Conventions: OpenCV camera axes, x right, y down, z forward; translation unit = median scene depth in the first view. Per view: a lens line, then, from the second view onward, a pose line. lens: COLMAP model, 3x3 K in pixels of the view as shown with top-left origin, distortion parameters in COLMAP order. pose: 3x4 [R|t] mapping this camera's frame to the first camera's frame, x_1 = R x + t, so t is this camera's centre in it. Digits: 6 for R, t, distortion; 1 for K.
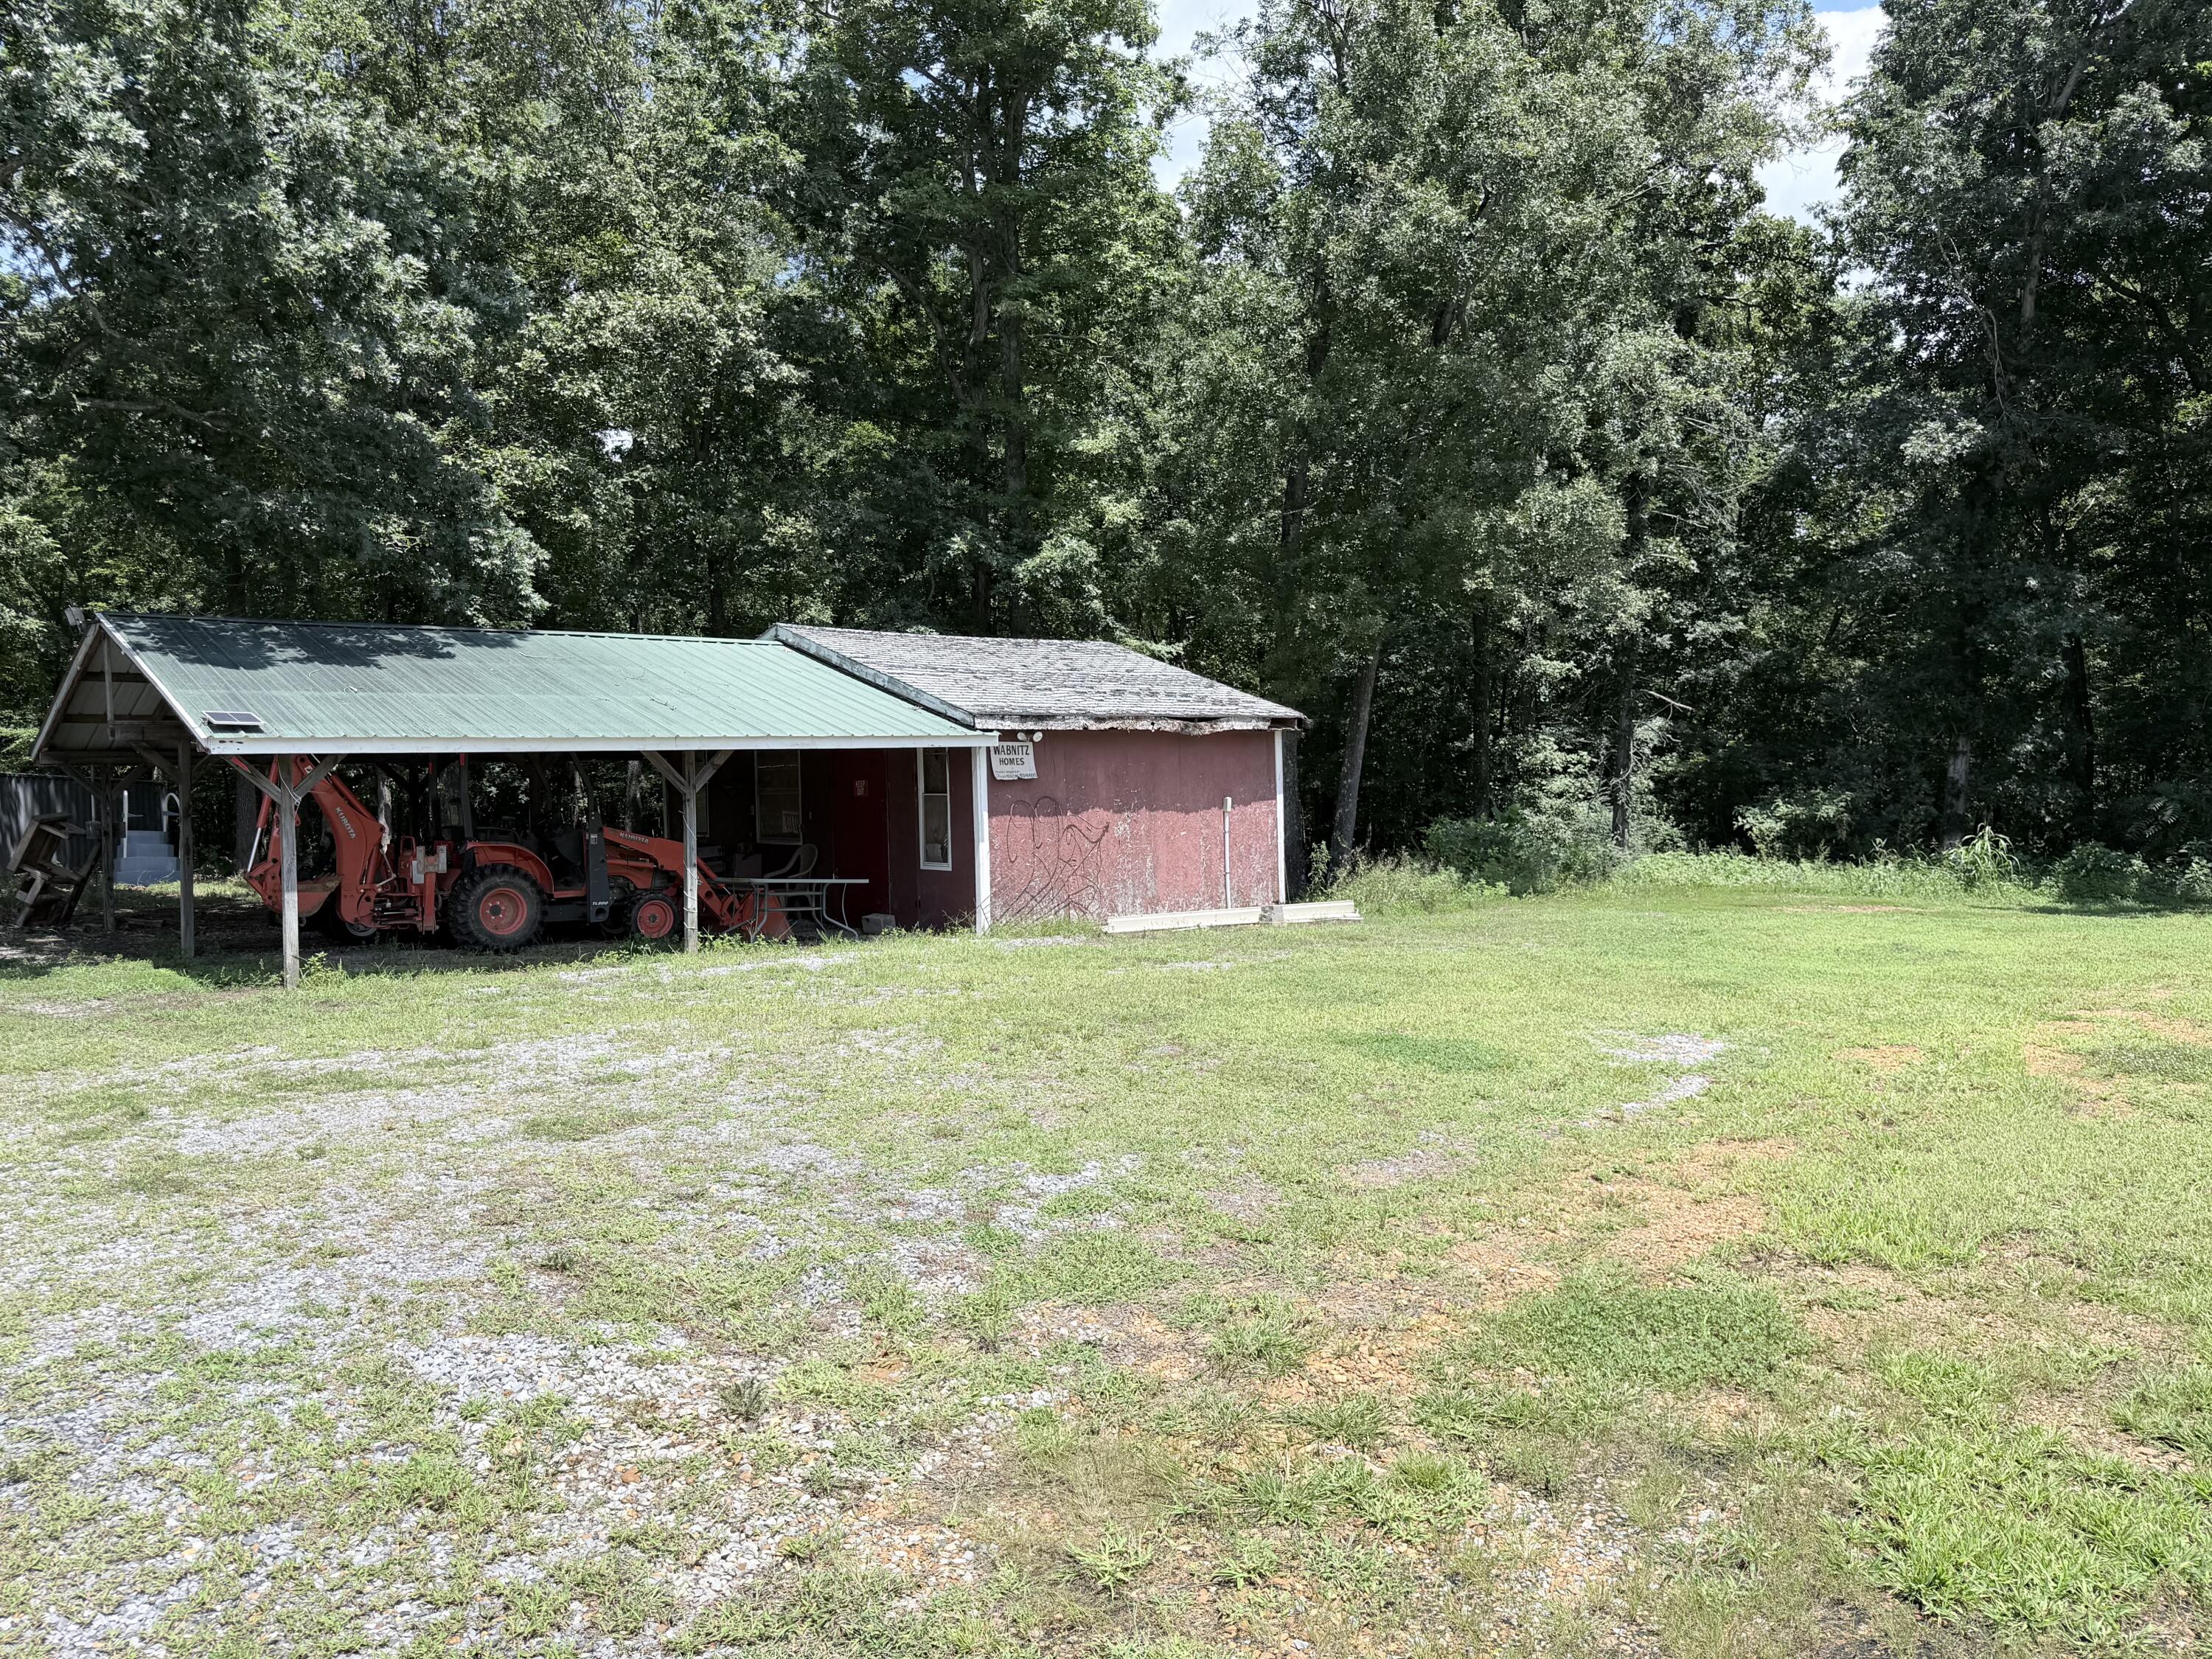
lens RADIAL K [[1536.9, 0, 1106.0], [0, 1536.9, 829.5], [0, 0, 1]] dist [-0.001572, -0.003500]
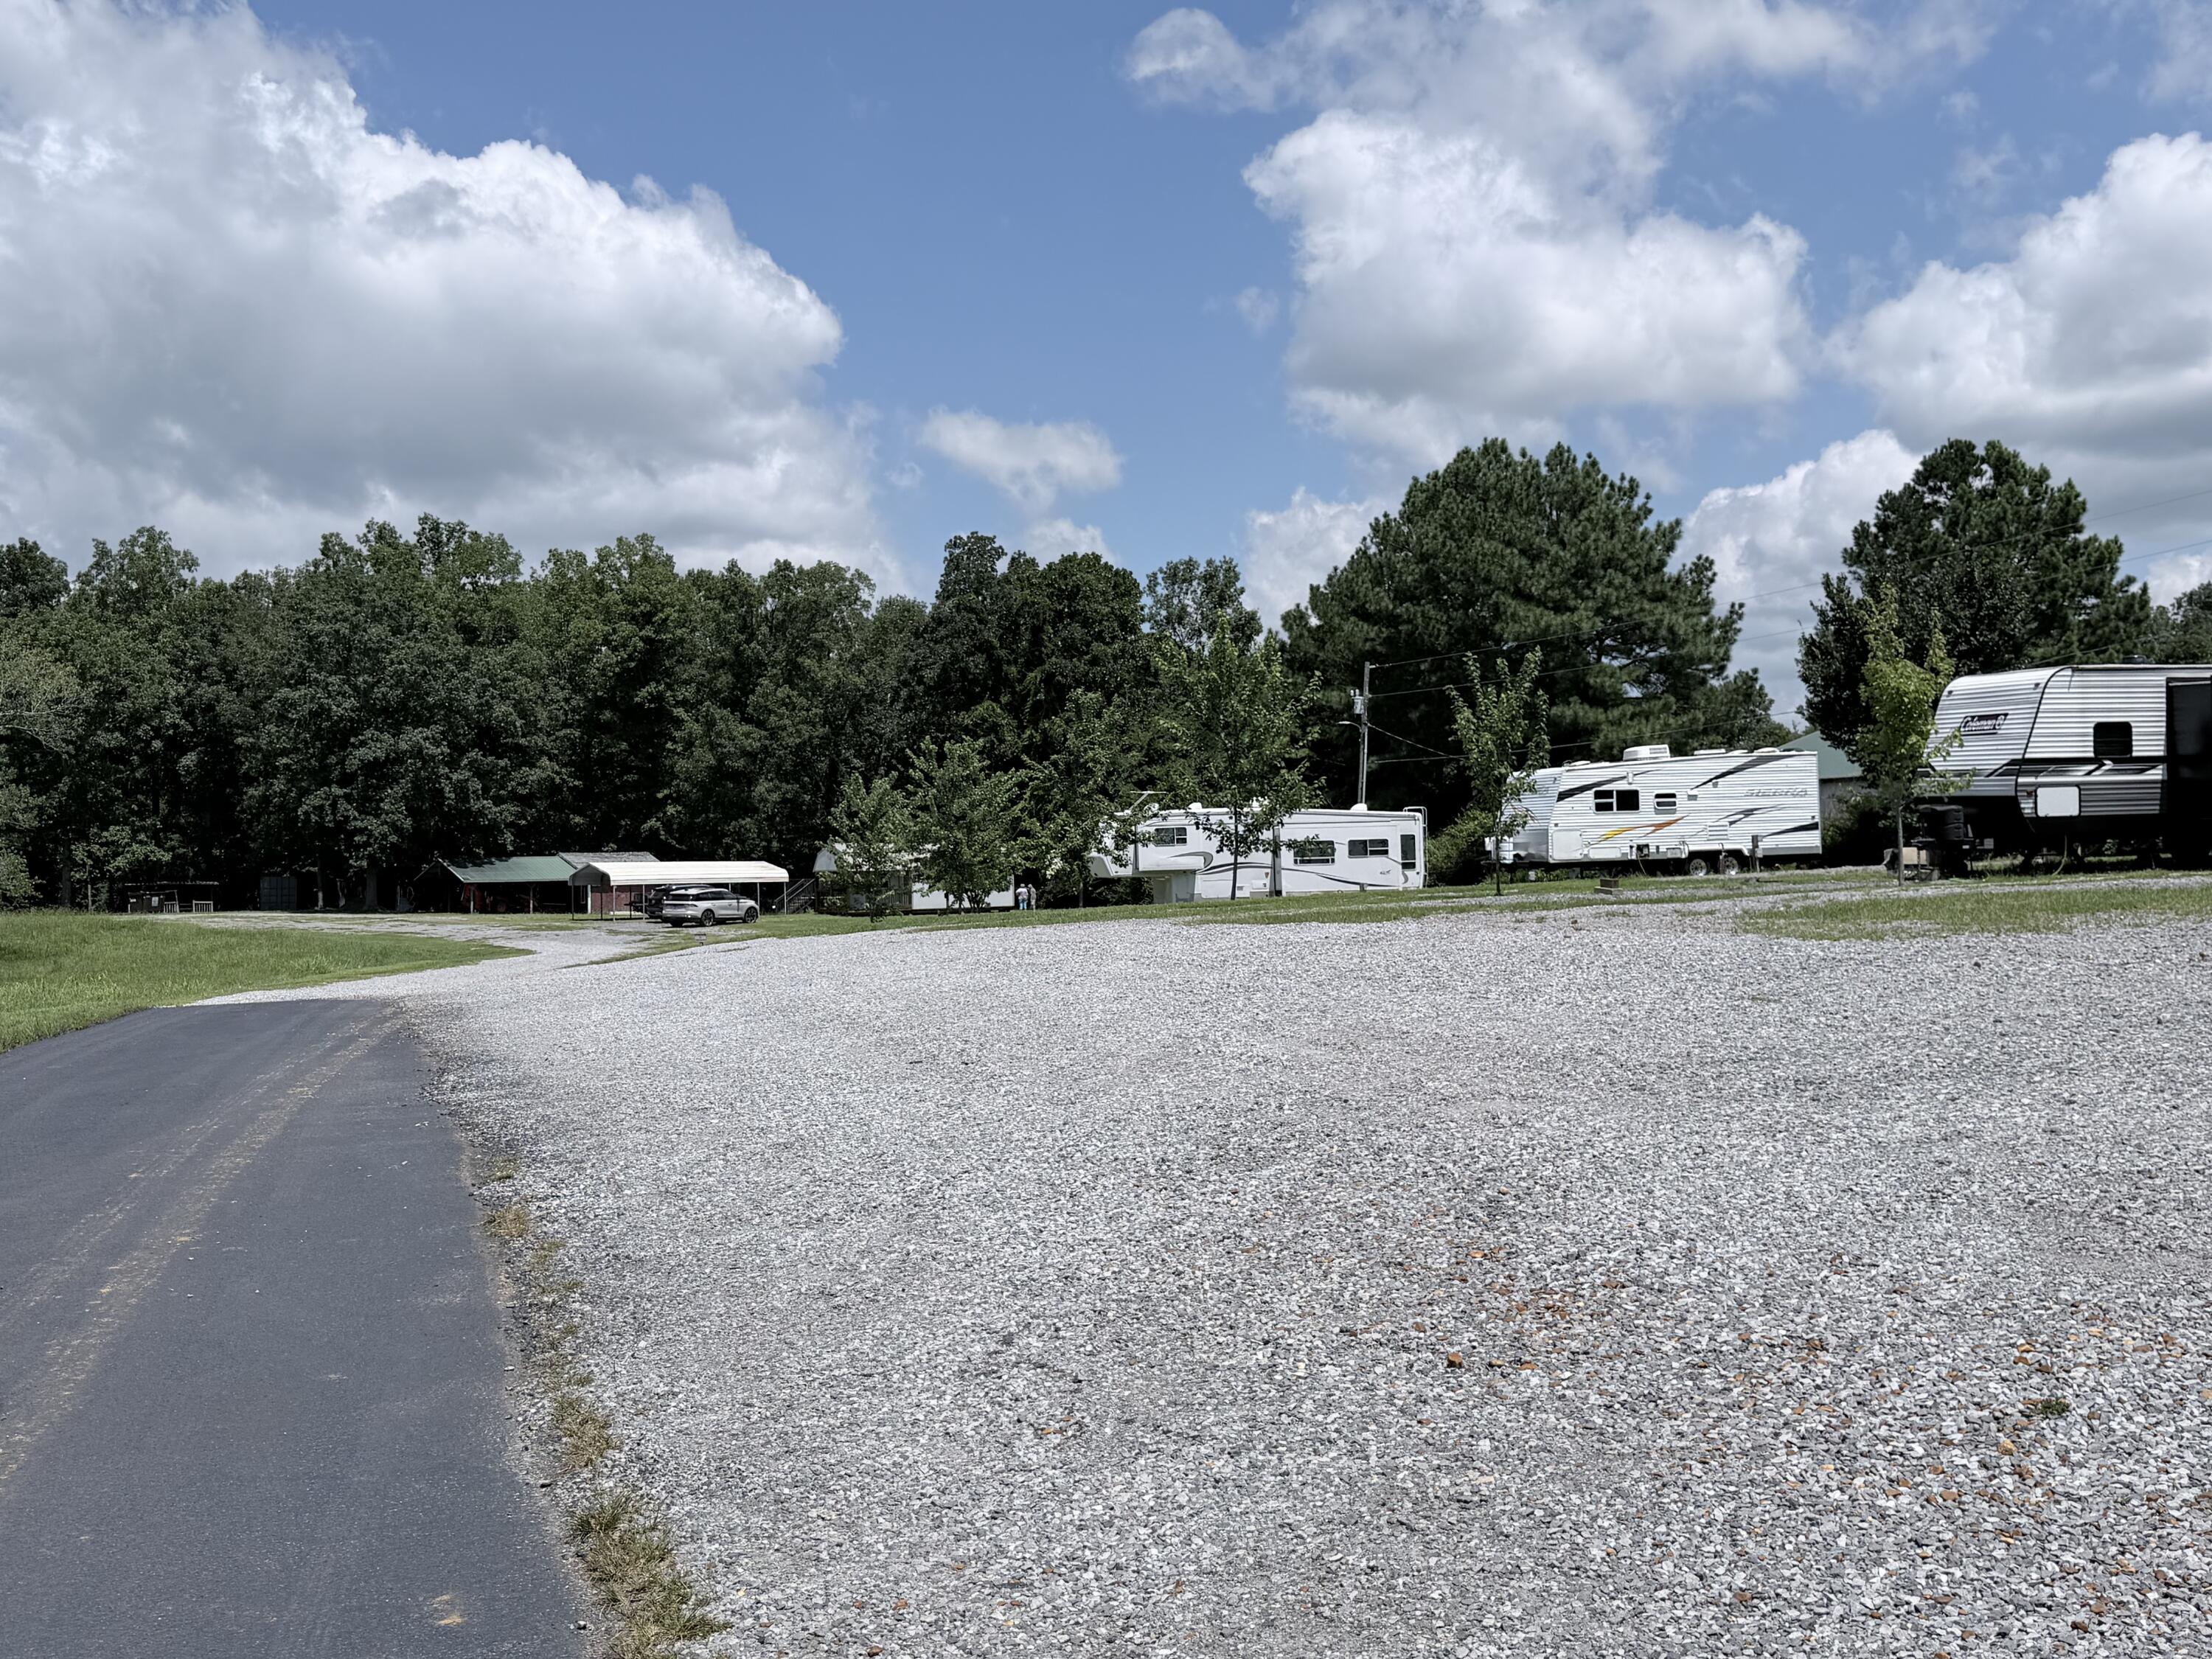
lens RADIAL K [[2136.4, 0, 1262.3], [0, 2136.4, 820.7], [0, 0, 1]] dist [0.015265, -0.088095]
pose [[0.999588, 0.008195, -0.027494, 2.350259], [-0.009387, 0.999010, -0.043495, 0.038363], [0.027110, 0.043736, 0.998675, -6.114508]]
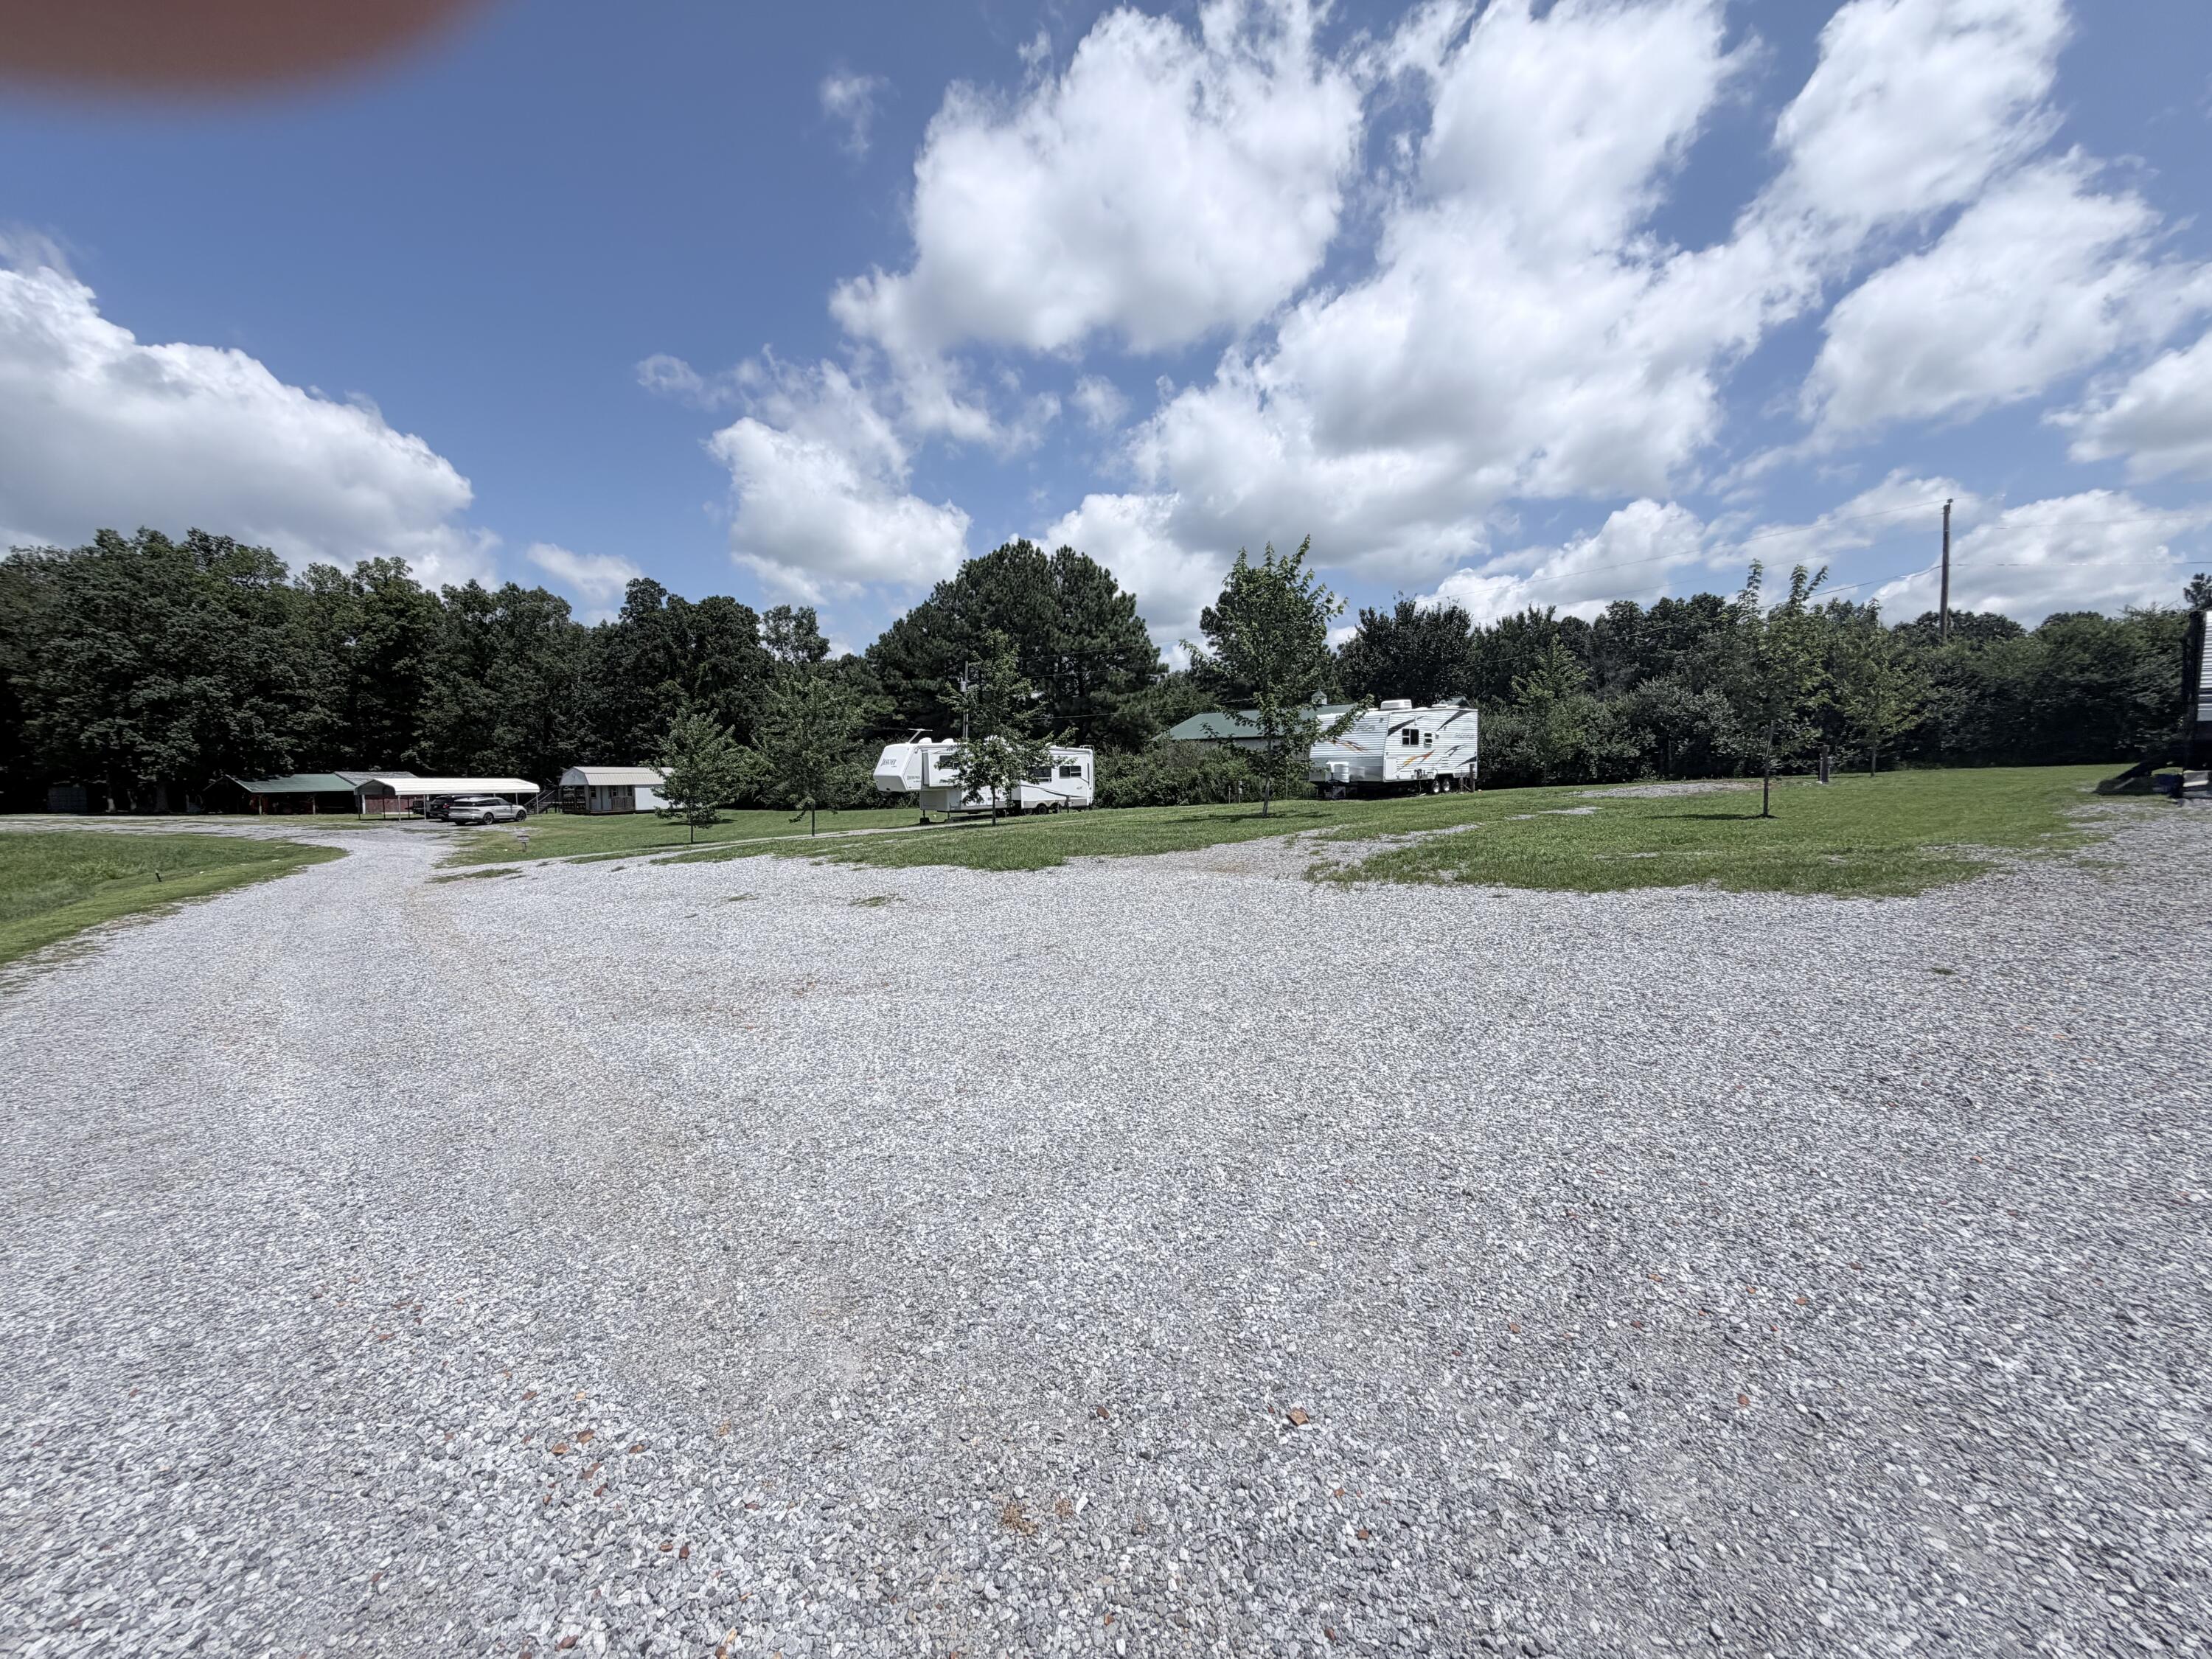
lens RADIAL K [[889.9, 0, 1106.0], [0, 889.9, 829.5], [0, 0, 1]] dist [-0.002549, -0.000447]
pose [[0.921211, -0.005325, 0.389027, 1.539651], [-0.004709, 0.999680, 0.024836, 0.010645], [-0.389035, -0.024711, 0.920892, -4.378301]]
